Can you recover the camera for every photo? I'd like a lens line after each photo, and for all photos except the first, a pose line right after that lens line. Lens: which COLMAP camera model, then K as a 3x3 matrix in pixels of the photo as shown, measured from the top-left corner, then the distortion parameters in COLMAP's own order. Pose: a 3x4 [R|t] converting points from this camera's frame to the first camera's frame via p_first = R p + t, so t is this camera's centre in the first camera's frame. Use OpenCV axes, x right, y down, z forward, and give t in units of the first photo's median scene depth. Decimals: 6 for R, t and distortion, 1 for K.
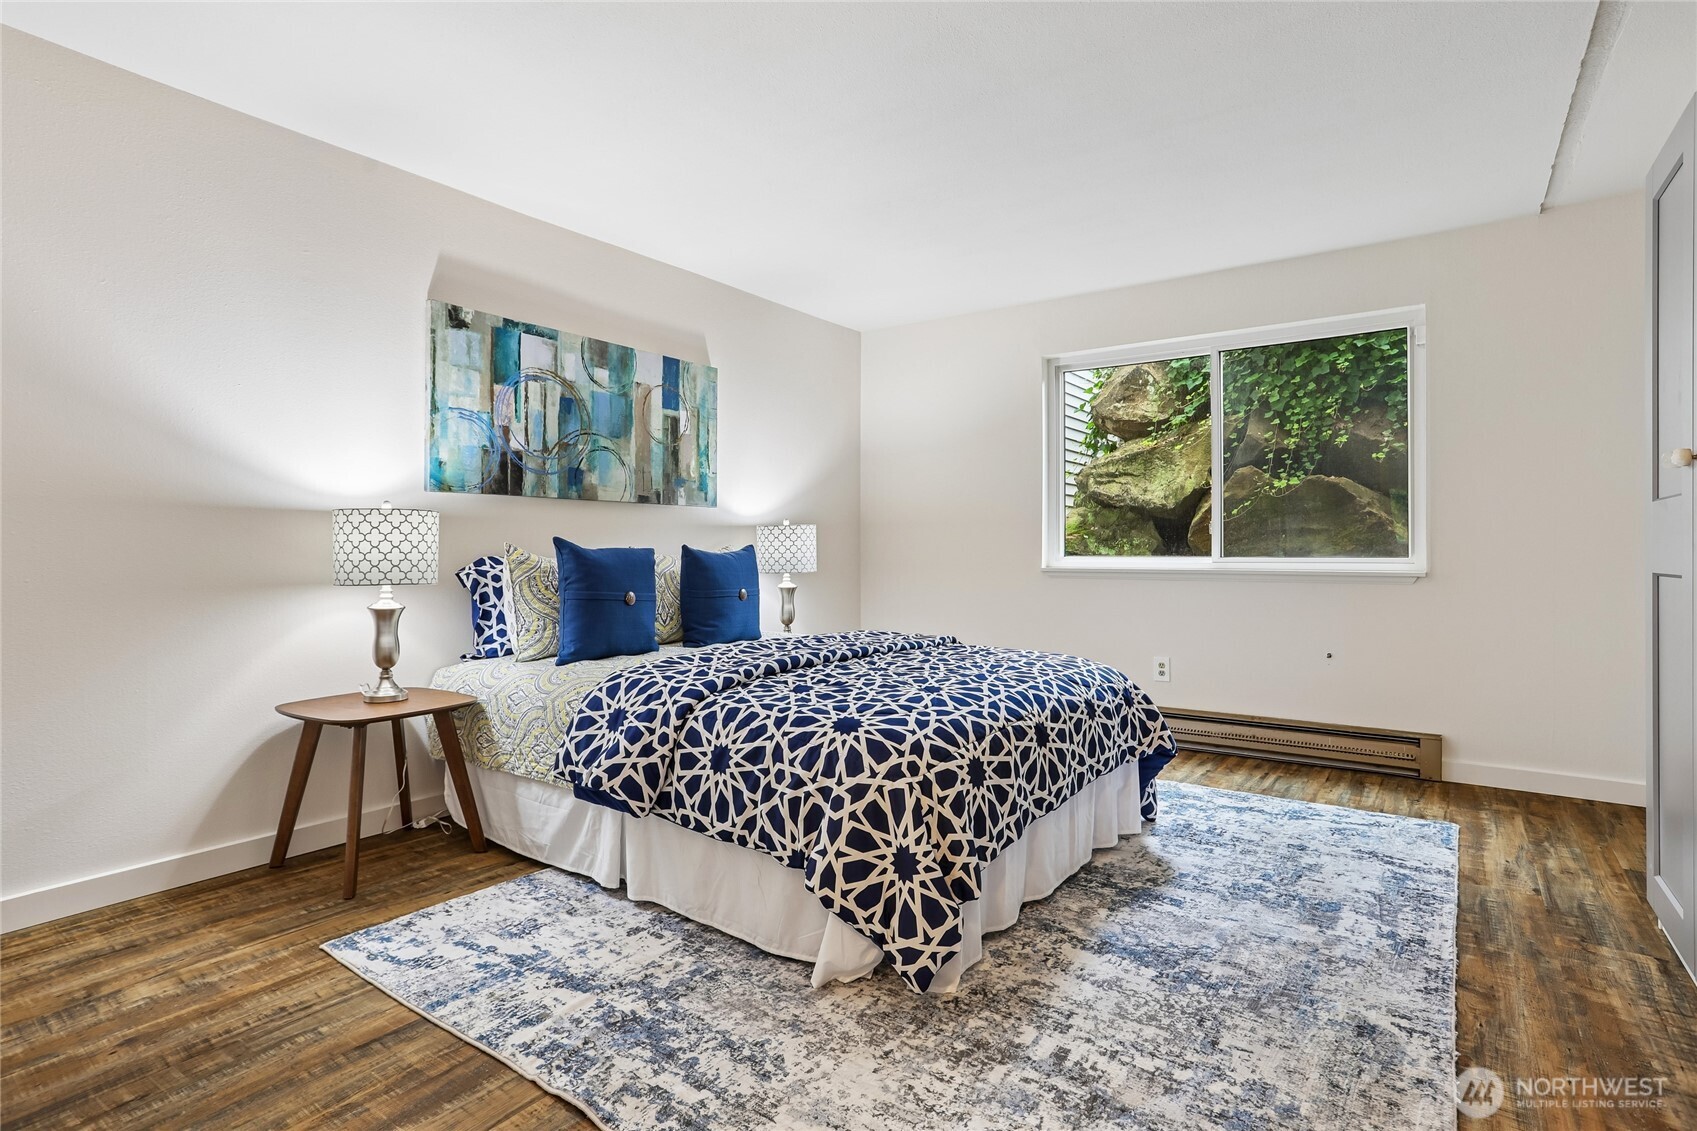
lens RADIAL K [[840.5, 0, 853.5], [0, 840.5, 555.3], [0, 0, 1]] dist [-0.080463, 0.037568]
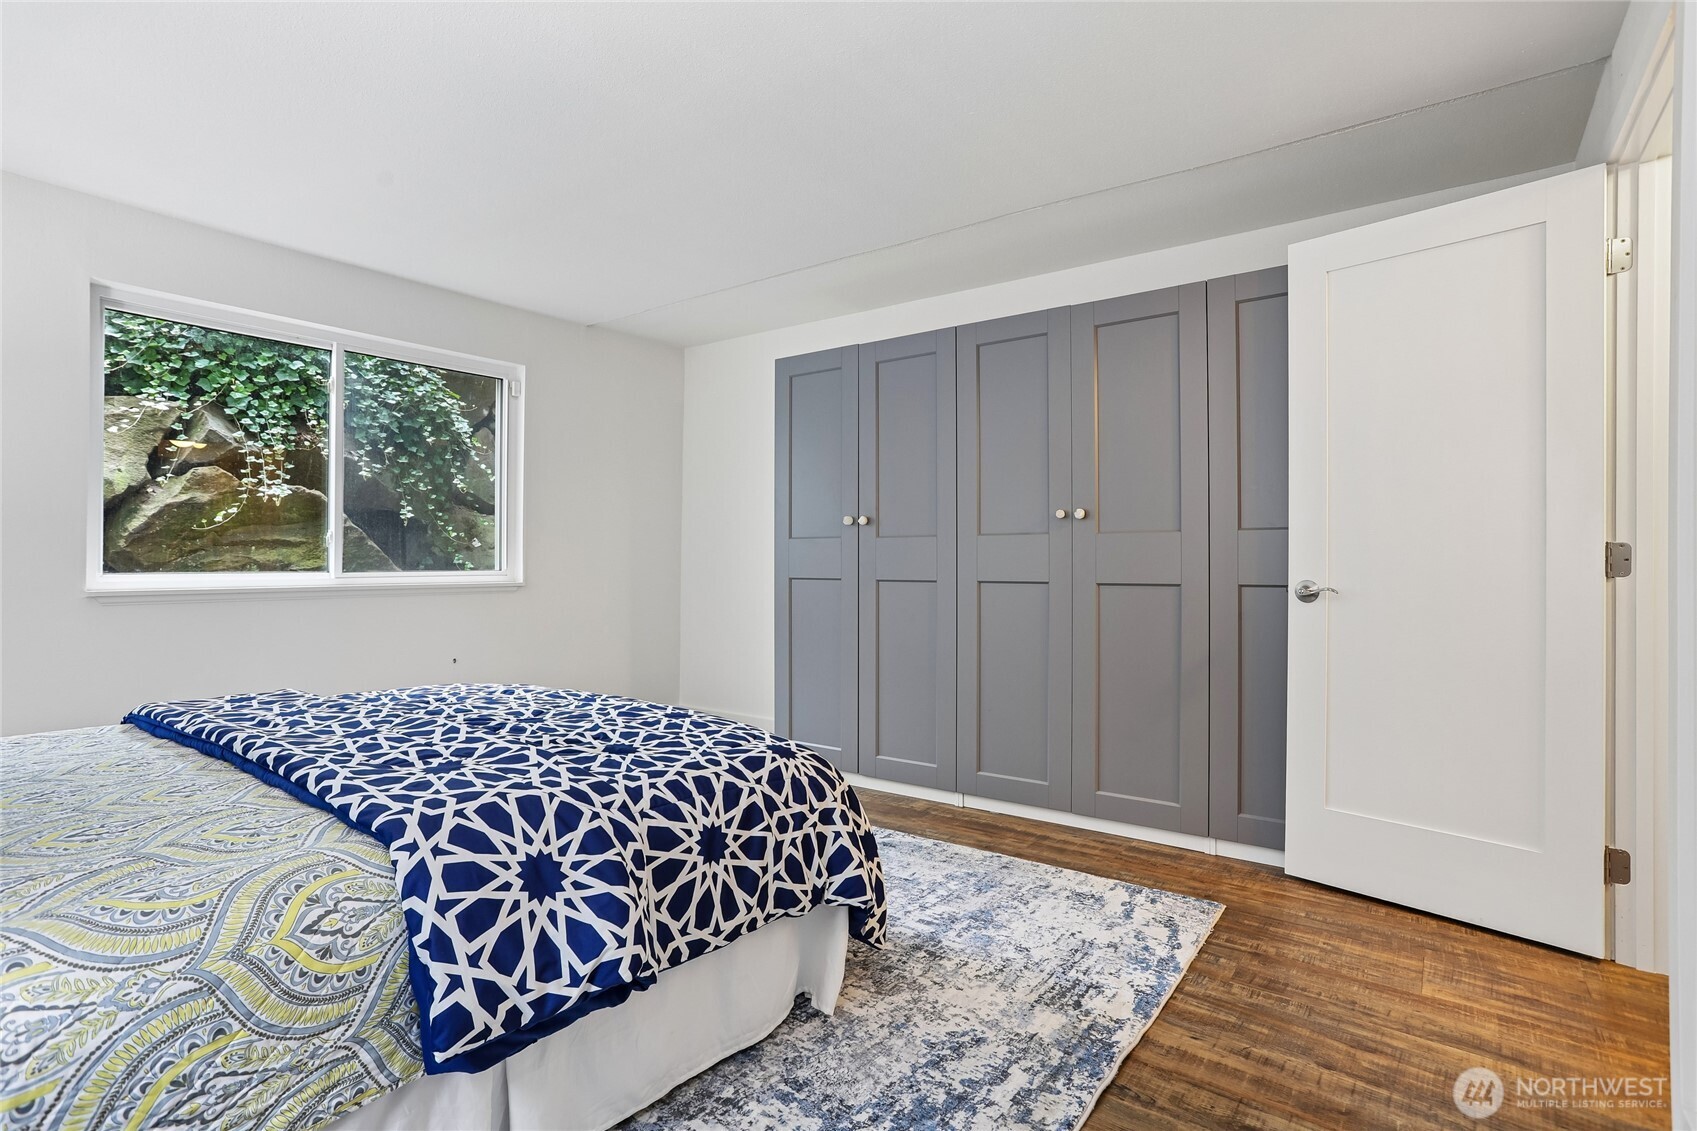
lens RADIAL K [[801.0, 0, 848.5], [0, 801.0, 565.5], [0, 0, 1]] dist [-0.042013, -0.015554]
pose [[0.029839, -0.004650, 0.999544, -0.932039], [0.002411, 0.999987, 0.004580, -0.015926], [-0.999552, 0.002274, 0.029850, 0.898380]]
